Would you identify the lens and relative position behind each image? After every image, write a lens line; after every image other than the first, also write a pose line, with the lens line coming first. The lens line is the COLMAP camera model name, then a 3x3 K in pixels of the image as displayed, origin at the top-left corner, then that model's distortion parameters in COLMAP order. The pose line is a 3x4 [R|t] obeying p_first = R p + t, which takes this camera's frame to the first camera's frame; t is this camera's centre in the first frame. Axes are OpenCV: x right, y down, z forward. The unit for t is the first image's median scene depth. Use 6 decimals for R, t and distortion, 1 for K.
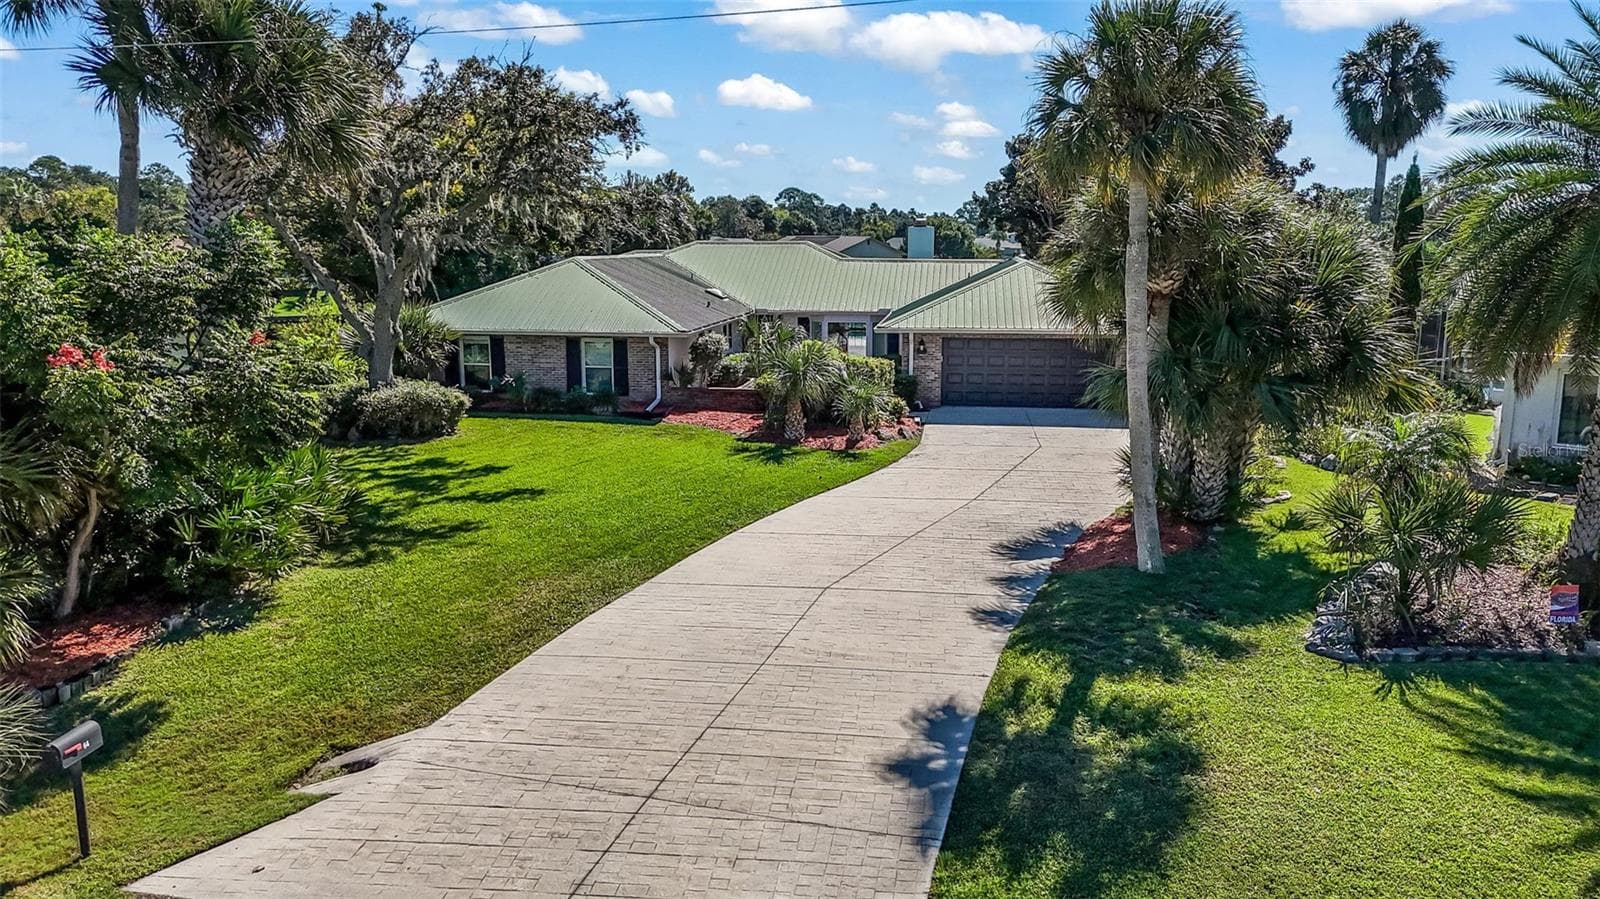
lens RADIAL K [[1179.3, 0, 798.8], [0, 1179.3, 457.4], [0, 0, 1]] dist [0.064432, -0.053940]
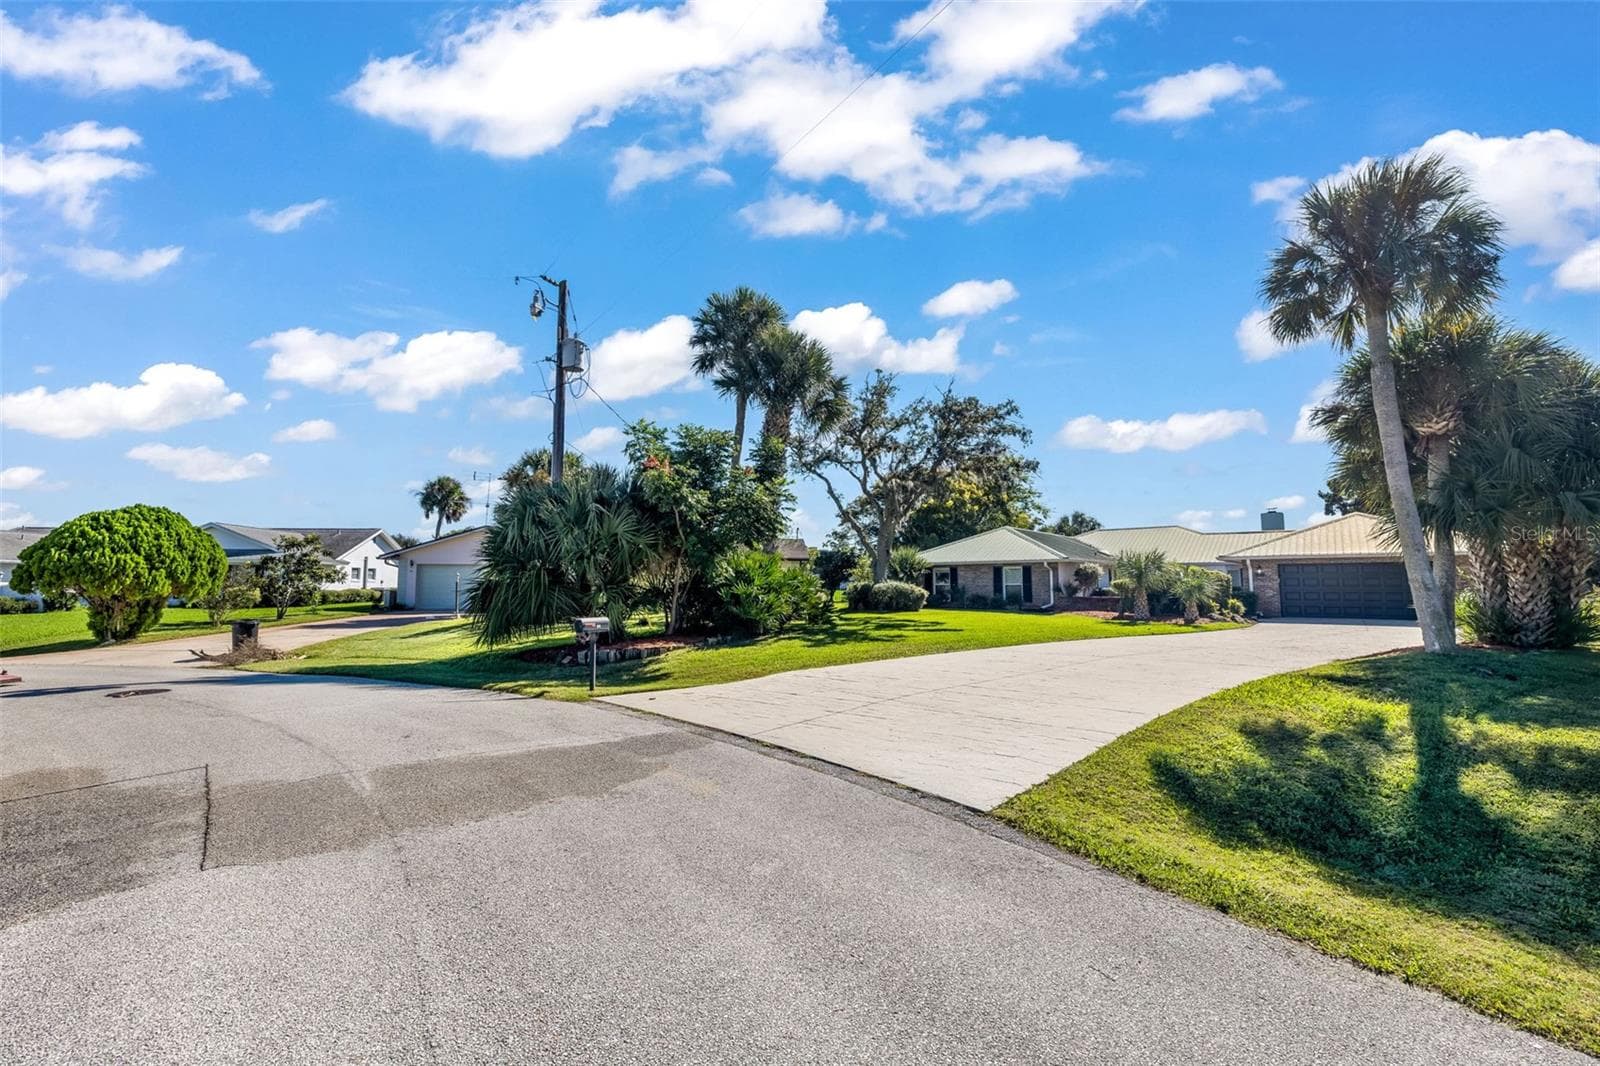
lens RADIAL K [[668.7, 0, 799.3], [0, 668.7, 529.9], [0, 0, 1]] dist [0.001722, 0.000961]
pose [[0.848593, -0.047143, -0.526942, 0.114152], [-0.093102, 0.967170, -0.236462, 0.163118], [0.520790, 0.249719, 0.816344, 0.154512]]
